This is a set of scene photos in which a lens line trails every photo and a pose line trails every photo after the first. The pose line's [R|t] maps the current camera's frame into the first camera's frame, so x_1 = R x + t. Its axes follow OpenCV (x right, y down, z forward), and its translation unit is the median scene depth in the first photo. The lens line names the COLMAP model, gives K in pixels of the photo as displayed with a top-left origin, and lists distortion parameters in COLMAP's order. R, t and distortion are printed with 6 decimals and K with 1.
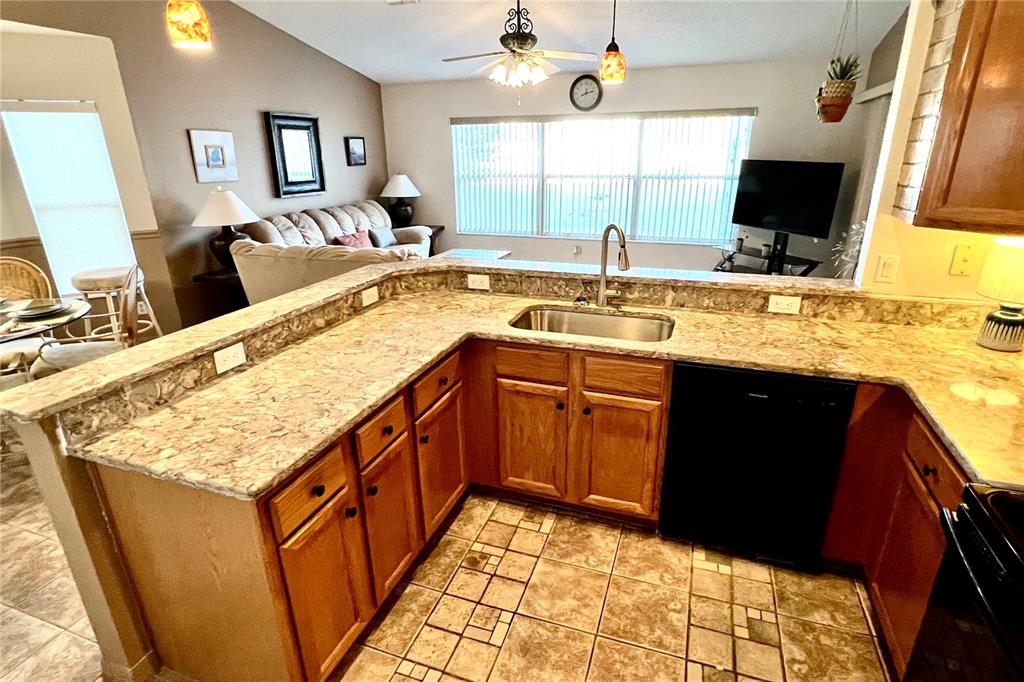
lens RADIAL K [[531.8, 0, 512.0], [0, 531.8, 341.0], [0, 0, 1]] dist [-0.003012, -0.000419]
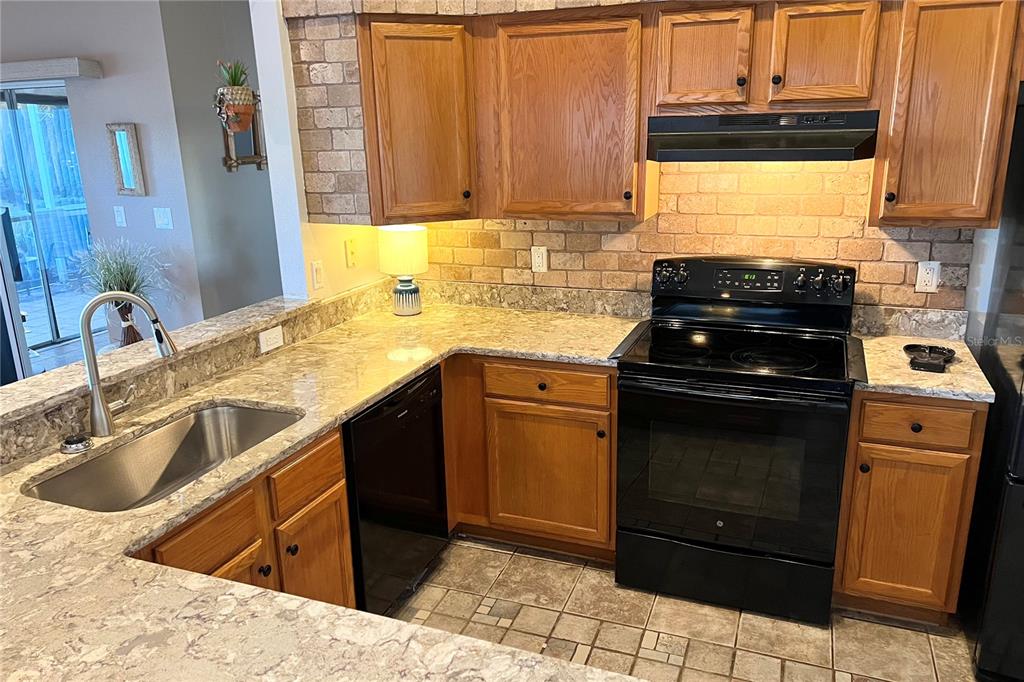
lens RADIAL K [[765.5, 0, 512.0], [0, 765.5, 341.0], [0, 0, 1]] dist [0.063217, -0.083587]
pose [[0.018874, -0.257742, 0.966029, -0.648711], [0.358308, 0.903769, 0.234130, -0.209939], [-0.933413, 0.341717, 0.109408, 0.494225]]
